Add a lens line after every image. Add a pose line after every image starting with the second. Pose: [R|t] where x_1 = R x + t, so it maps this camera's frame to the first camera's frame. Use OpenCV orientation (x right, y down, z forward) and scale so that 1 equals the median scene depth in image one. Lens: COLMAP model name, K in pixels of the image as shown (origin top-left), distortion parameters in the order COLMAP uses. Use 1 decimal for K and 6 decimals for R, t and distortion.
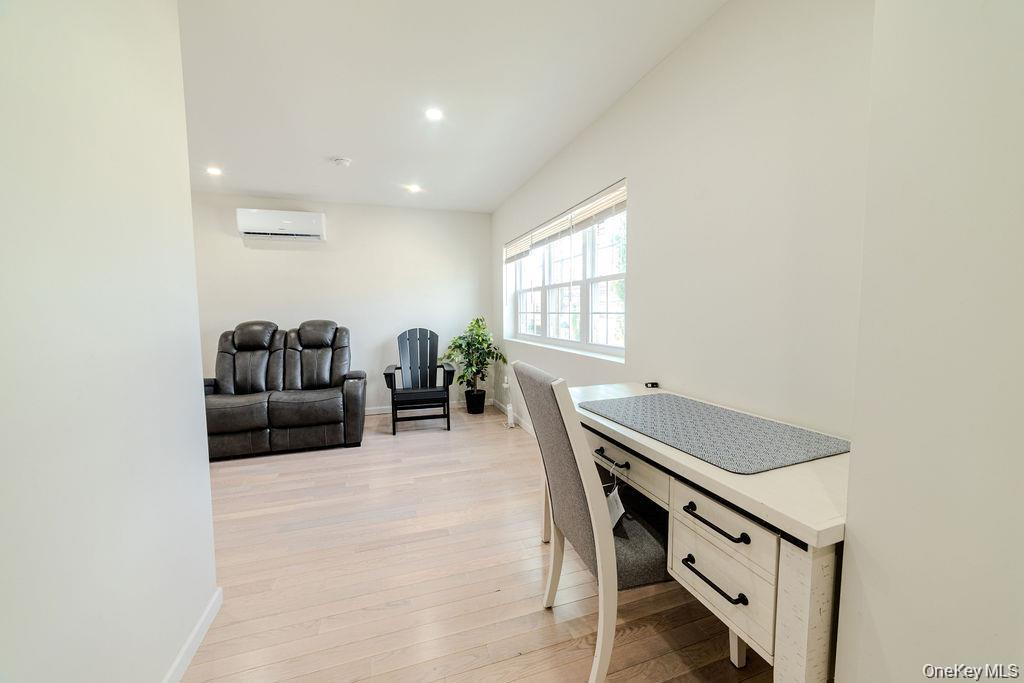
lens RADIAL K [[386.9, 0, 506.4], [0, 386.9, 340.9], [0, 0, 1]] dist [-0.000338, 0.000021]
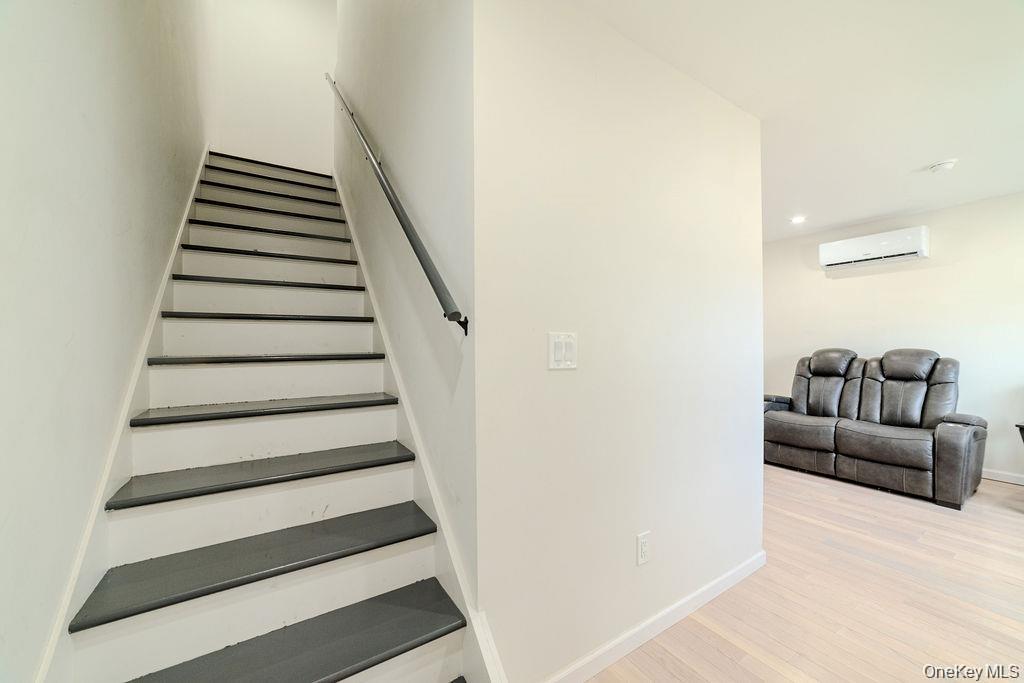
lens RADIAL K [[386.9, 0, 506.4], [0, 386.9, 340.9], [0, 0, 1]] dist [-0.000338, 0.000021]
pose [[0.243326, 0.003946, -0.969936, 0.149359], [-0.062260, 0.997993, -0.011559, -0.005243], [0.967944, 0.063201, 0.243084, -0.102186]]
